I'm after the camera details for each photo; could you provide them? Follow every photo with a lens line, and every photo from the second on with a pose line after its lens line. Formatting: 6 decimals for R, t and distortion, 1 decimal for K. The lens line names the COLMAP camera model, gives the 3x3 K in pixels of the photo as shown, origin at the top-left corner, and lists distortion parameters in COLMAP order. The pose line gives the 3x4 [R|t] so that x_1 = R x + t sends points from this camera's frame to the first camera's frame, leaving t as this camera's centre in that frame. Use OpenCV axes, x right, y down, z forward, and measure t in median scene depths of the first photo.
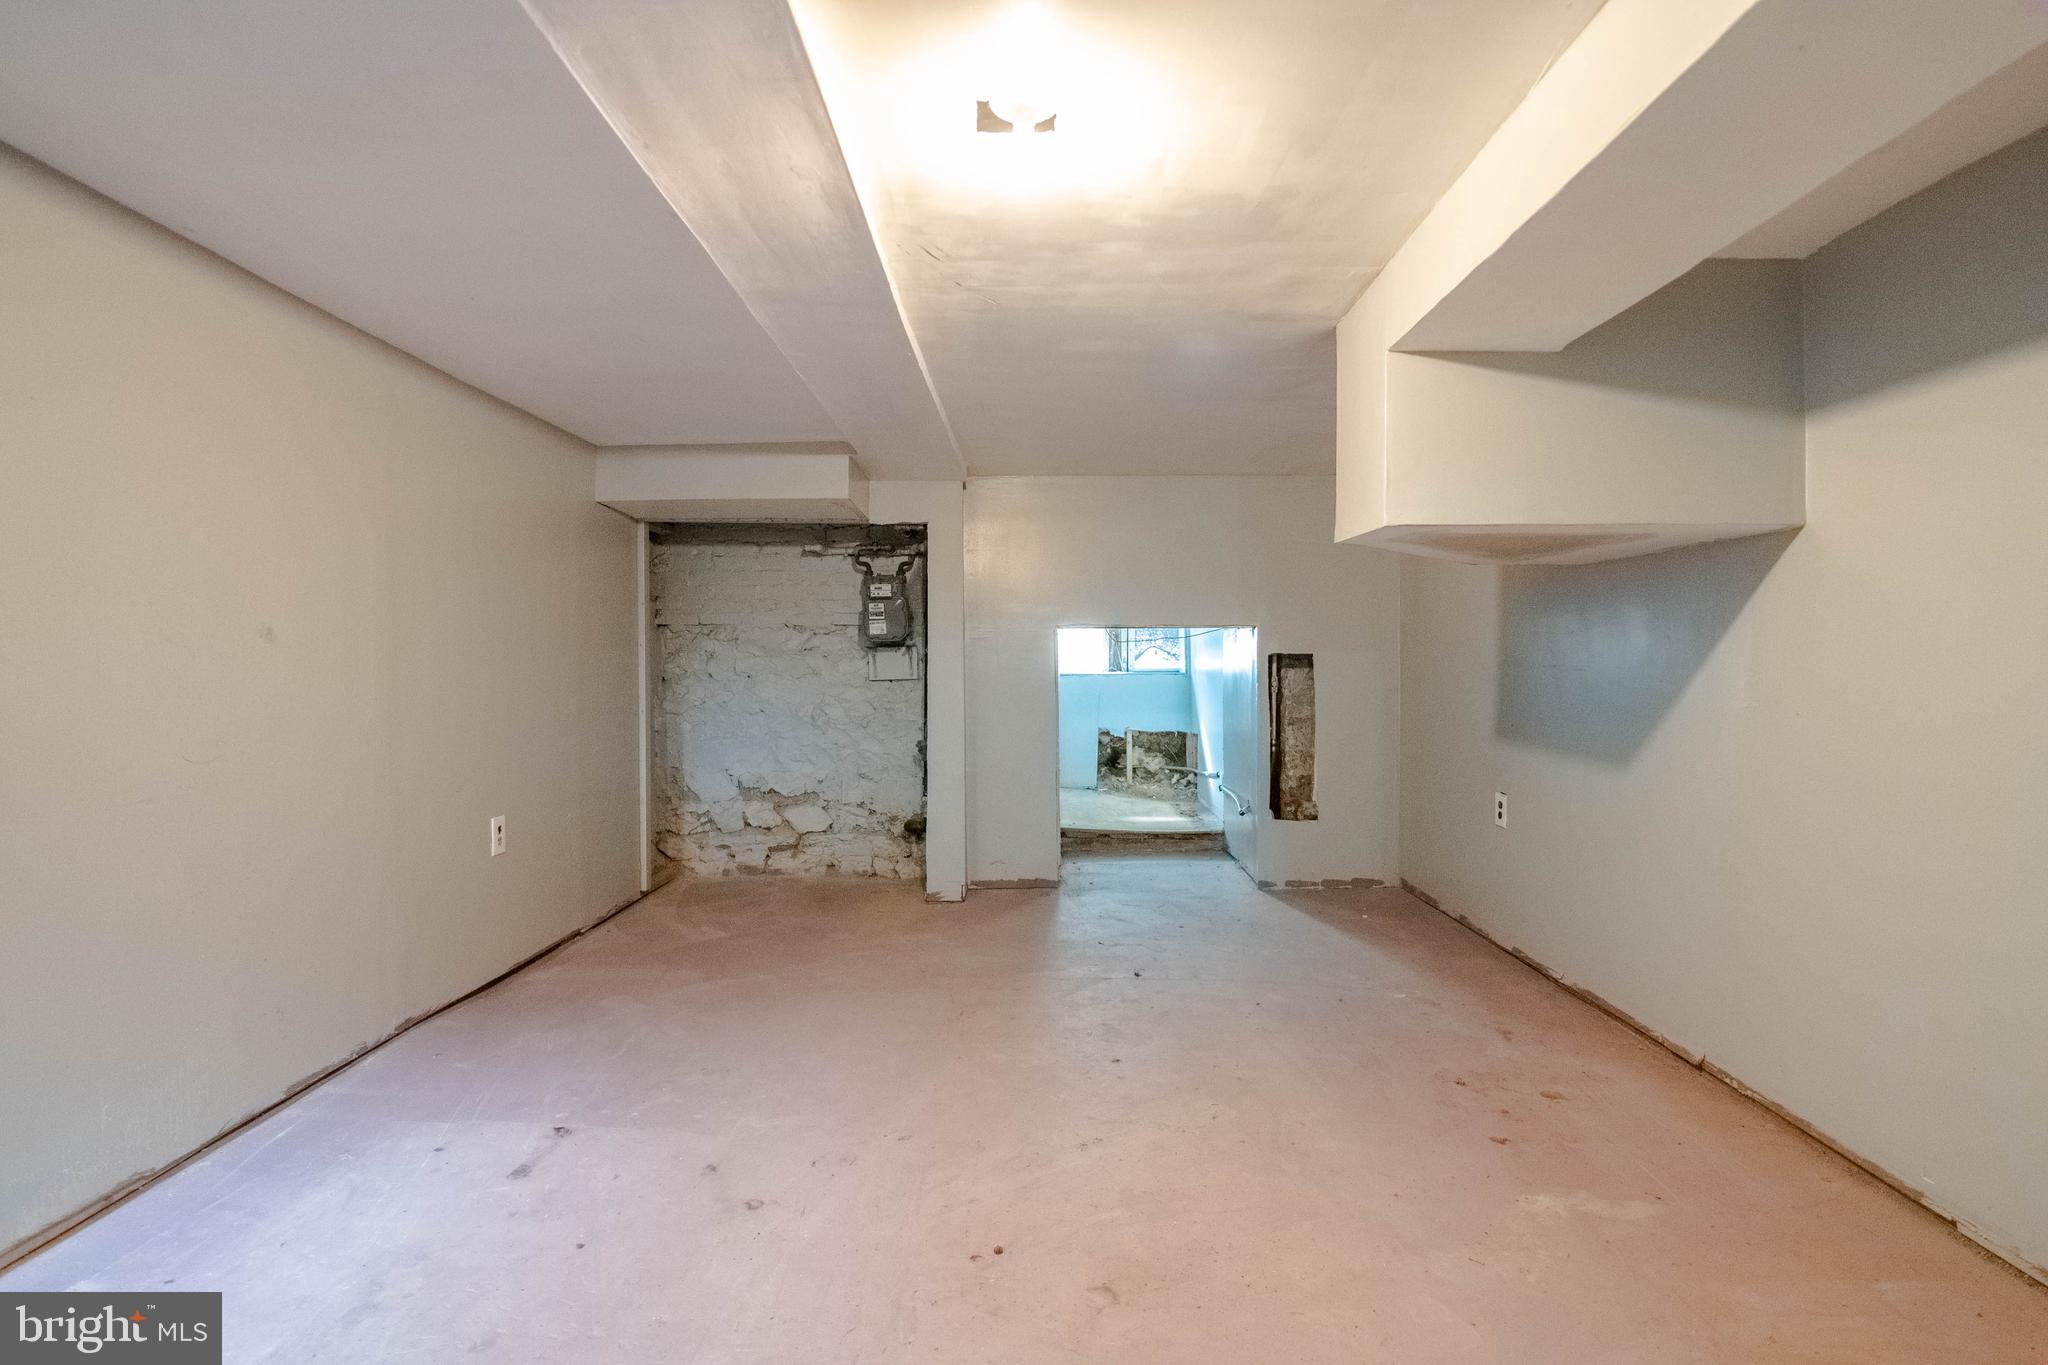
lens RADIAL K [[1012.5, 0, 1037.8], [0, 1012.5, 683.3], [0, 0, 1]] dist [-0.003628, -0.006617]
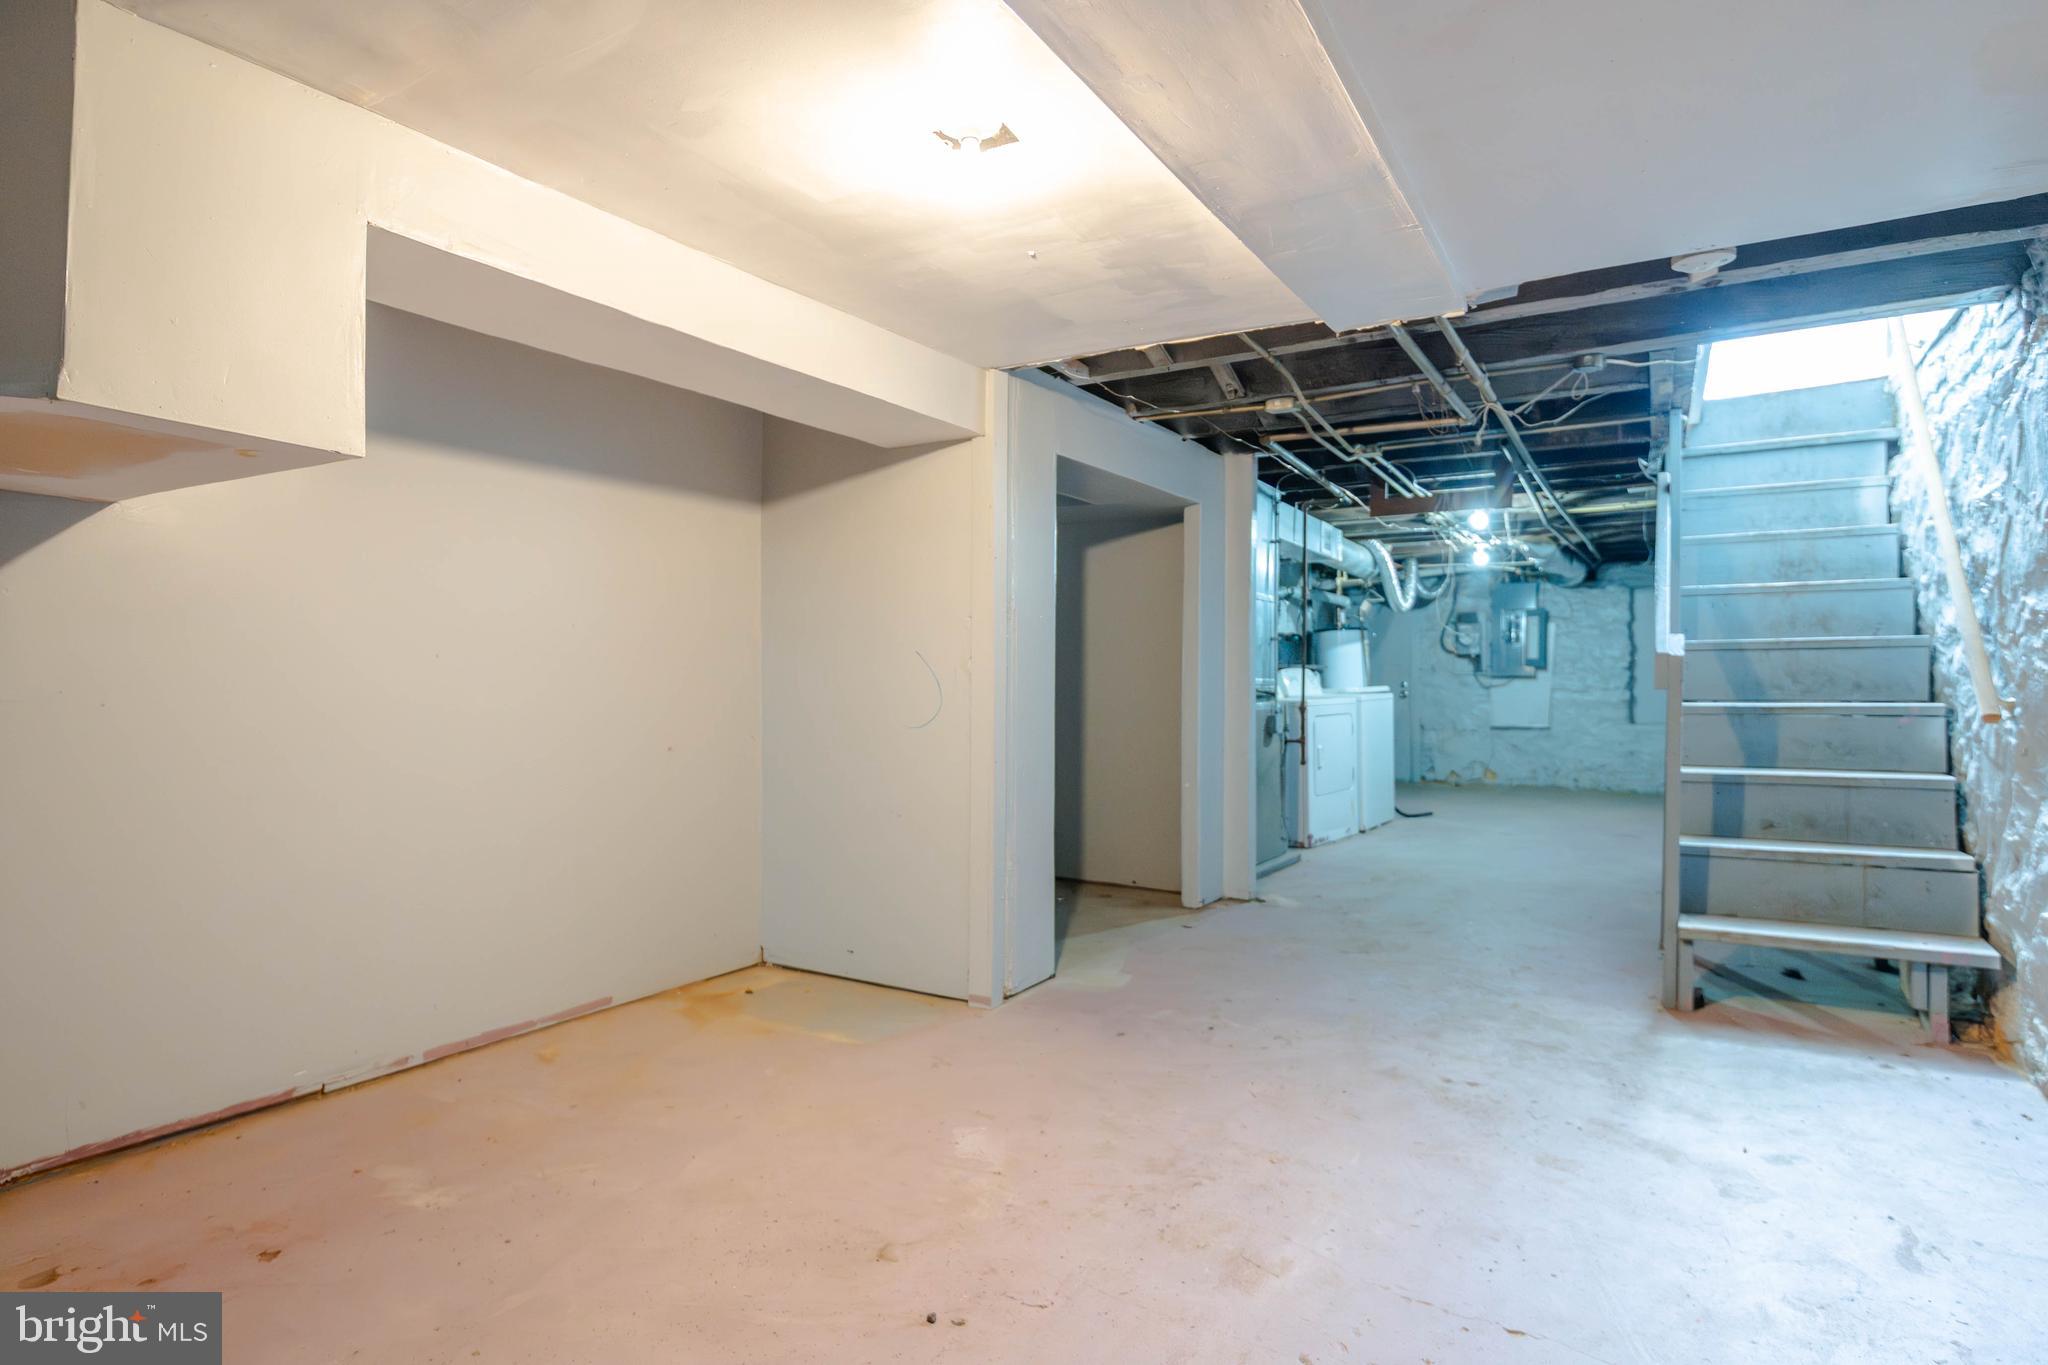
lens RADIAL K [[1060.1, 0, 1035.1], [0, 1060.1, 678.0], [0, 0, 1]] dist [-0.006699, -0.002662]
pose [[-0.854402, -0.002214, 0.519608, -0.537187], [0.004033, 0.999933, 0.010892, -0.000714], [-0.519597, 0.011402, -0.854335, 1.576254]]
